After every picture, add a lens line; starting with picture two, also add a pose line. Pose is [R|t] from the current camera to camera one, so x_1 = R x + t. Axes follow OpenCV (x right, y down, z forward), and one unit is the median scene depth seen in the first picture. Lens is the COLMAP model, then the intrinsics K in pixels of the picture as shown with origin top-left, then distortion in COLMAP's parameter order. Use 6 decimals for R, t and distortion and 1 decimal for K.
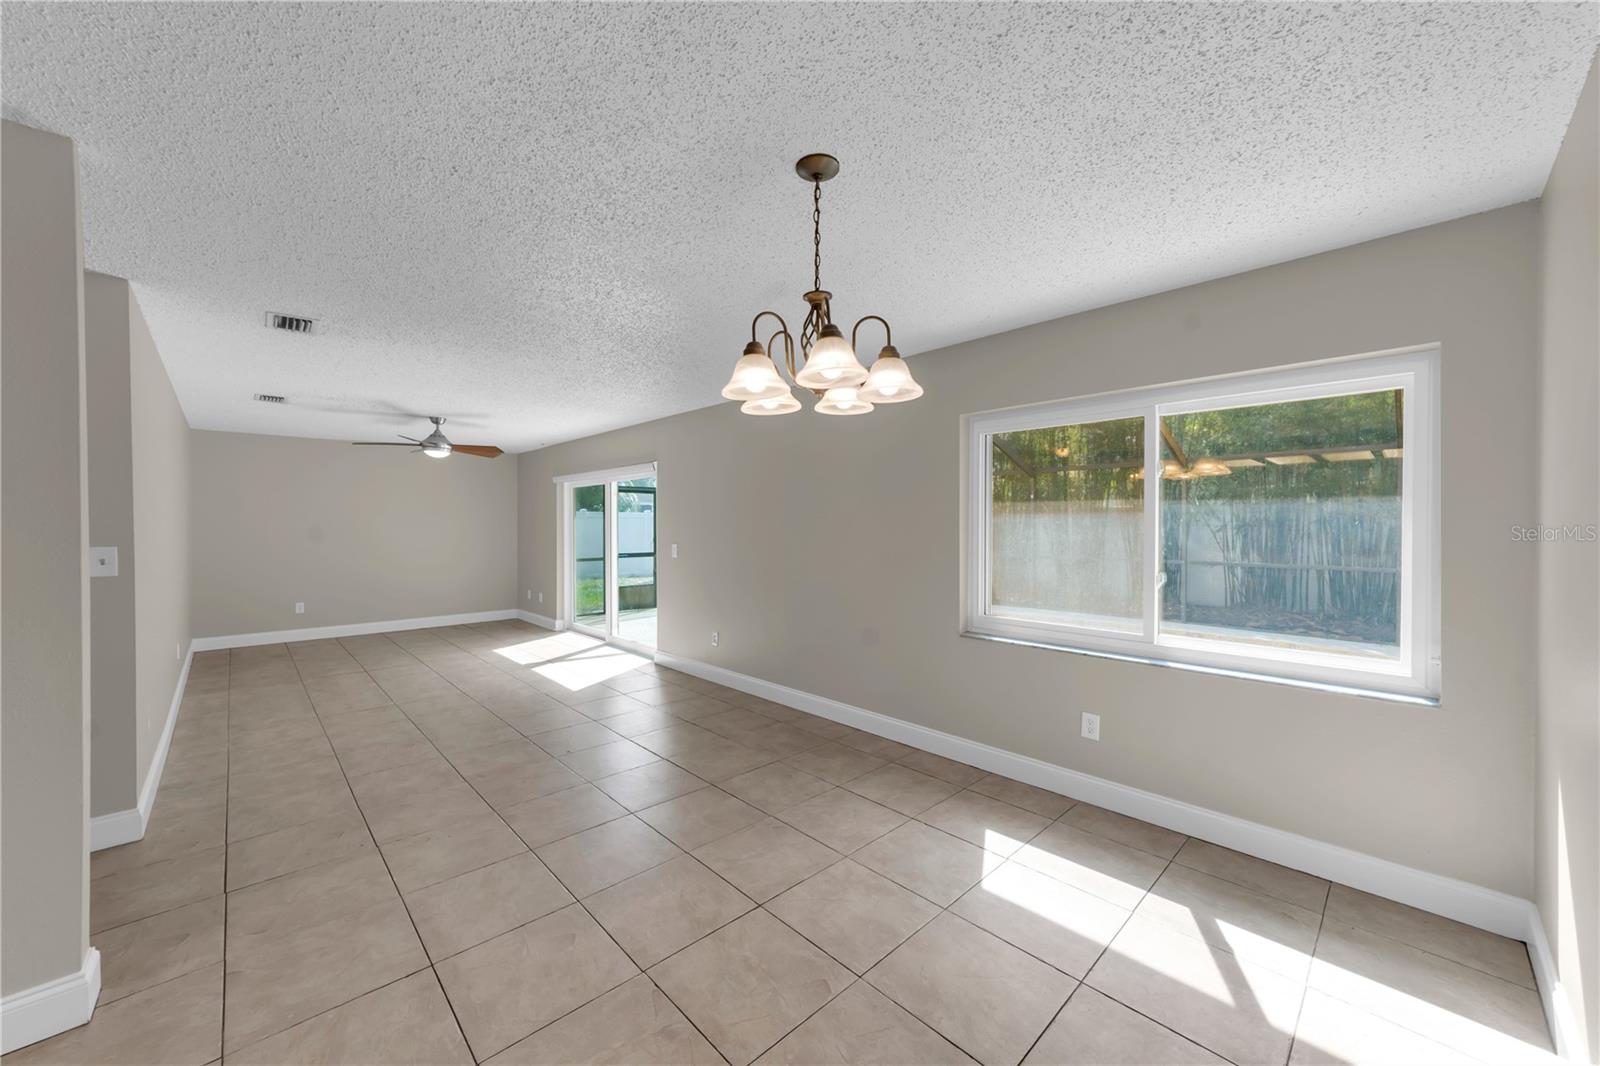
lens RADIAL K [[594.0, 0, 811.0], [0, 594.0, 531.1], [0, 0, 1]] dist [0.000684, 0.000252]
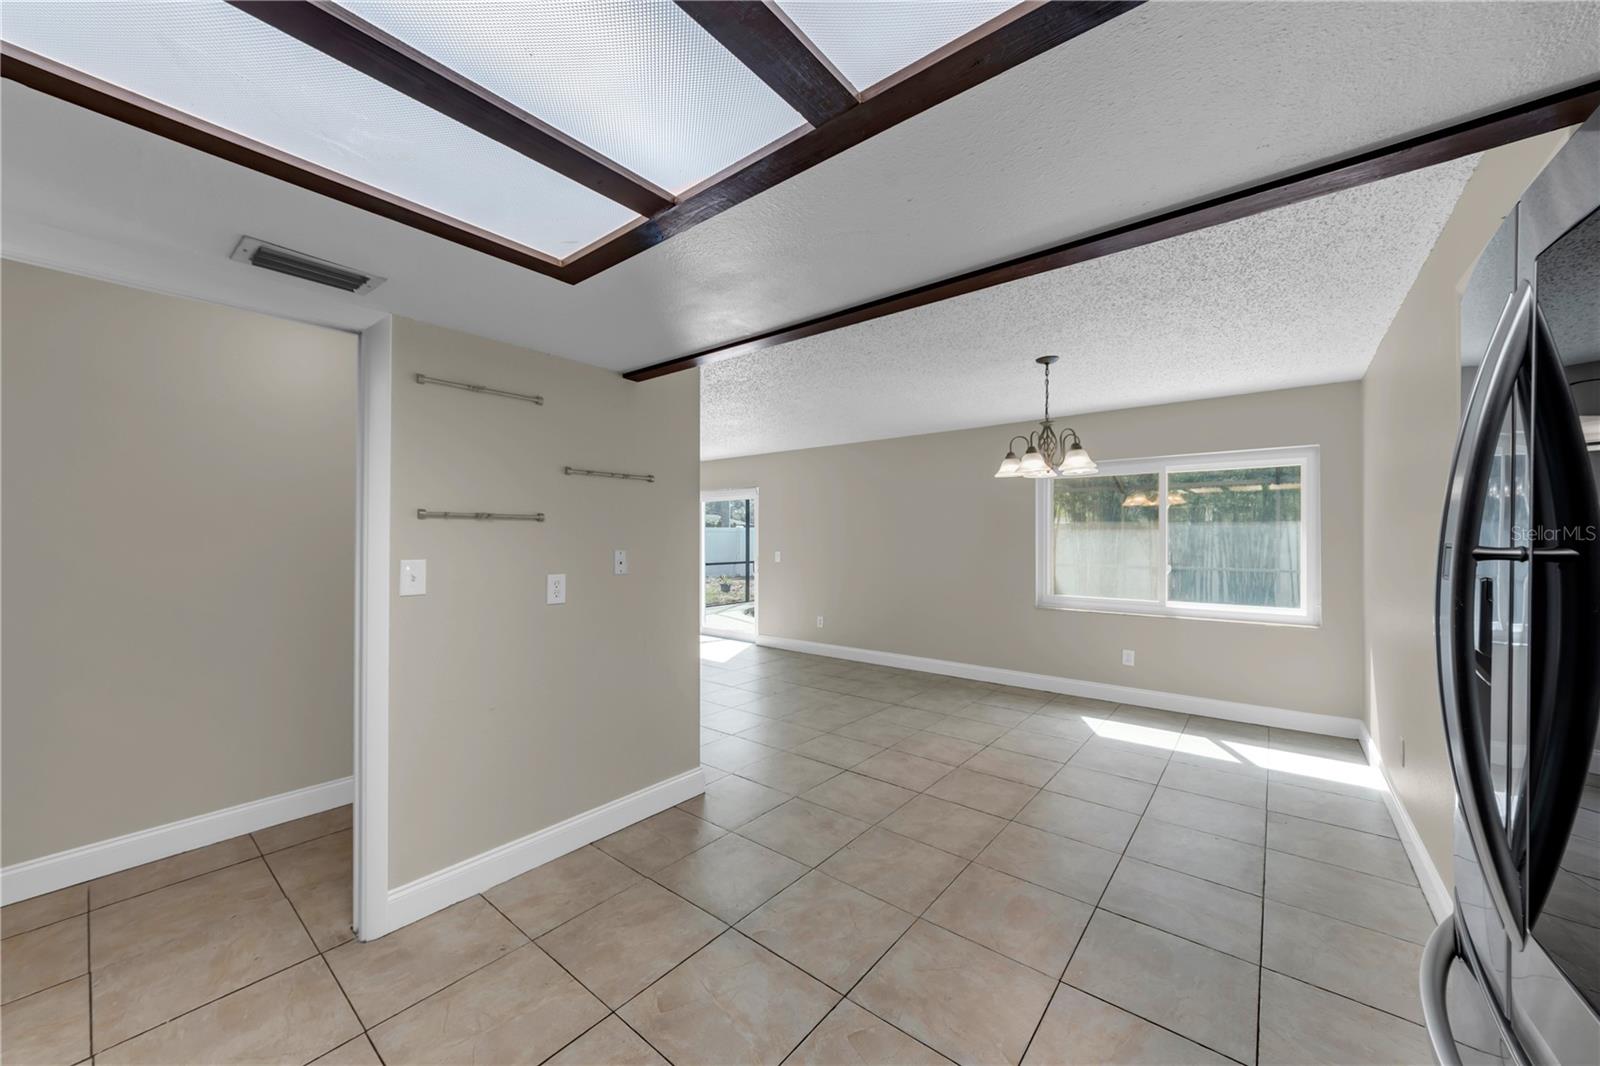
lens RADIAL K [[585.2, 0, 802.6], [0, 585.2, 539.6], [0, 0, 1]] dist [-0.001249, -0.000114]
pose [[0.993095, 0.000395, 0.117316, -0.629082], [0.000333, 0.999981, -0.006190, 0.008263], [-0.117316, 0.006187, 0.993075, -0.522754]]
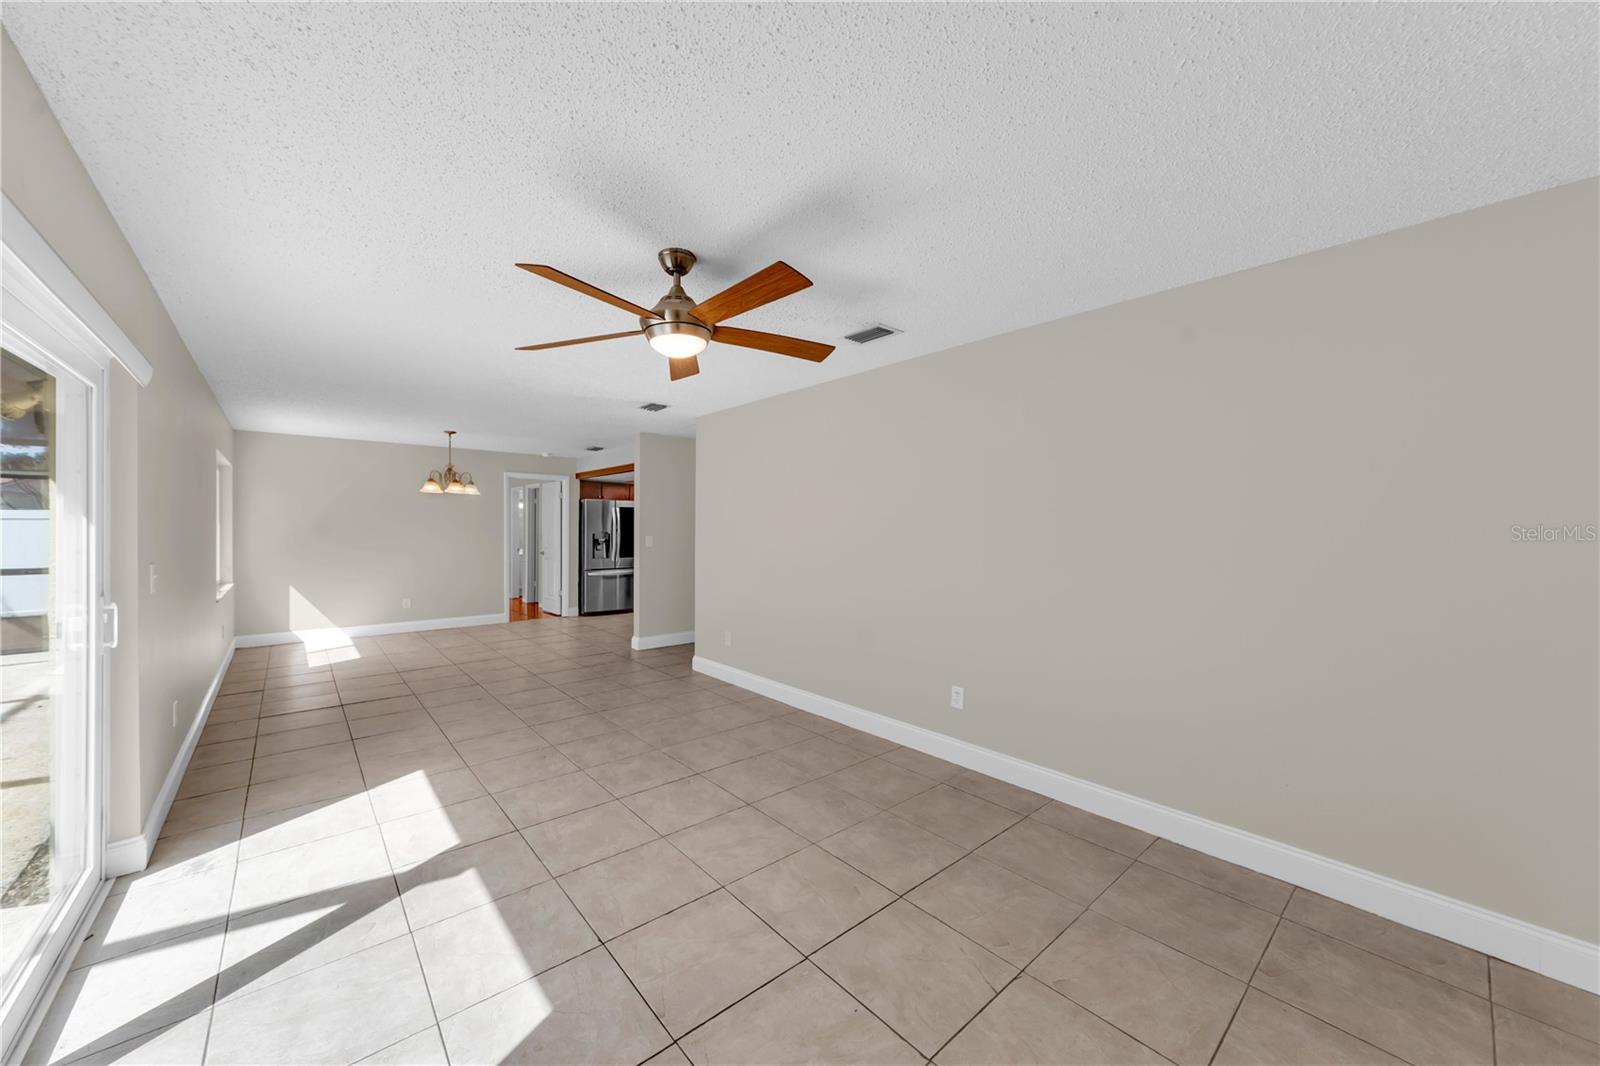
lens RADIAL K [[577.9, 0, 816.4], [0, 577.9, 532.5], [0, 0, 1]] dist [0.000781, -0.000054]
pose [[-0.999490, -0.004933, 0.031558, -1.470222], [-0.004409, 0.999852, 0.016641, -0.026737], [-0.031635, 0.016493, -0.999363, 2.775811]]
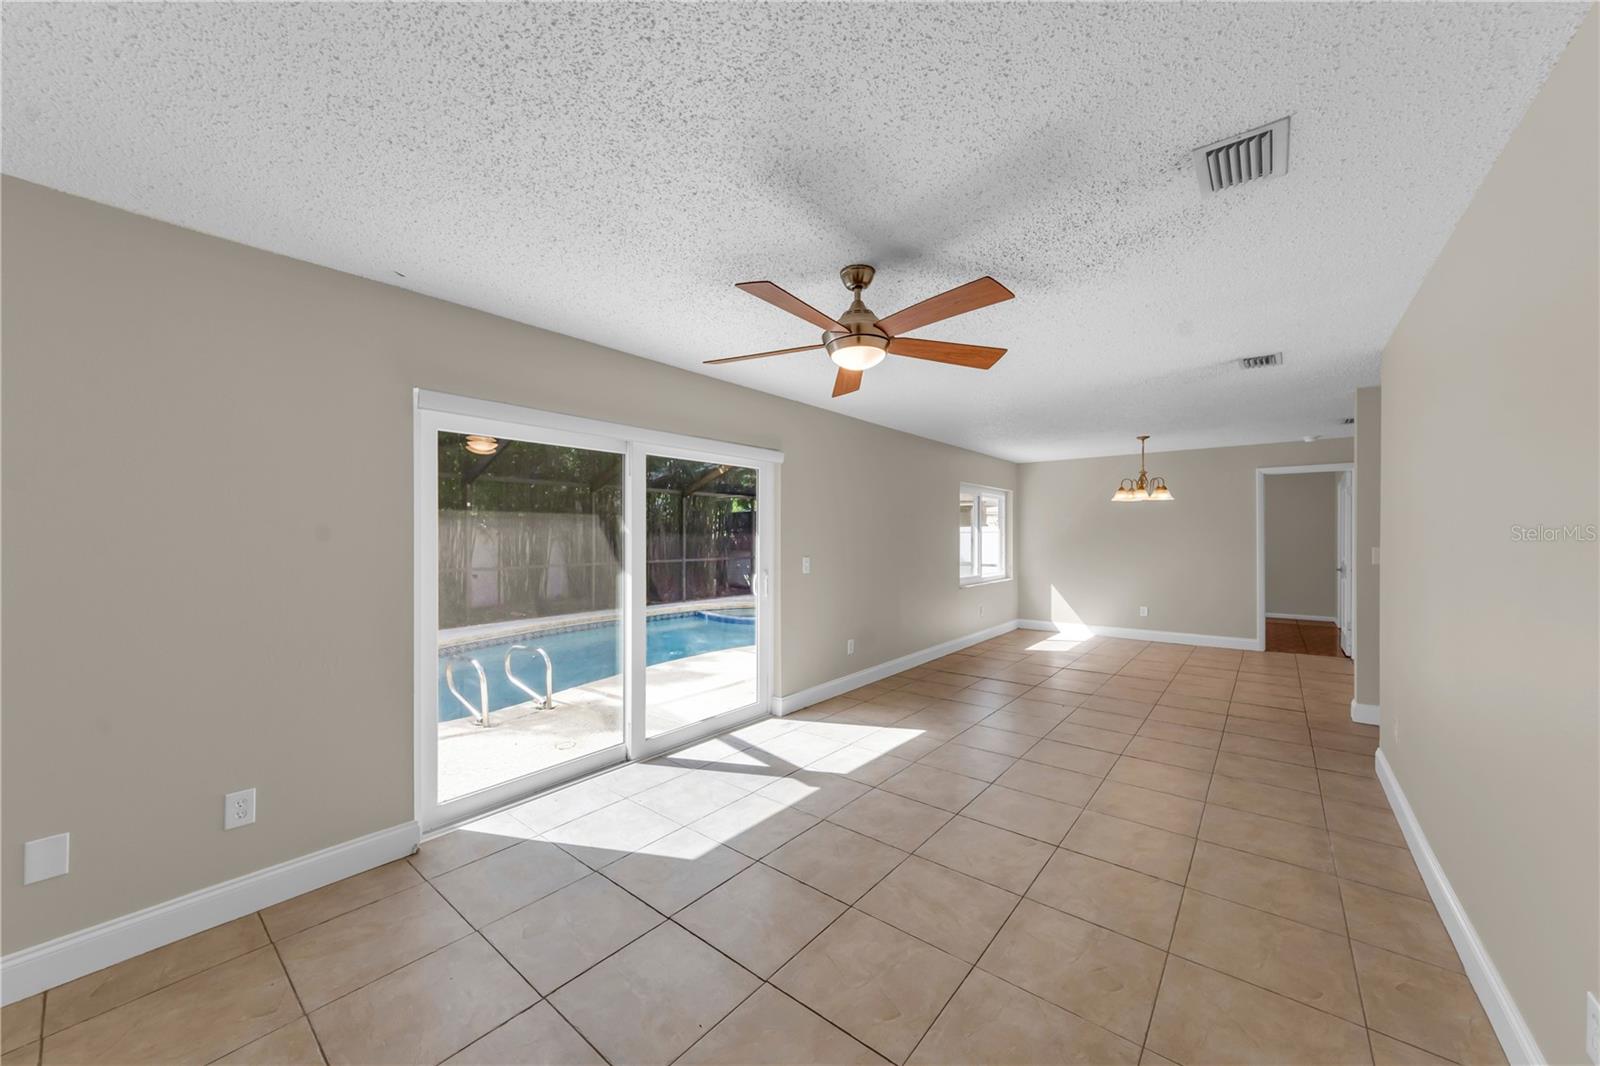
lens RADIAL K [[596.3, 0, 764.0], [0, 596.3, 530.9], [0, 0, 1]] dist [-0.000185, -0.000264]
pose [[-0.094426, 0.008485, 0.995496, -2.070261], [0.010686, 0.999915, -0.007509, -0.020231], [-0.995475, 0.009928, -0.094508, 2.208040]]
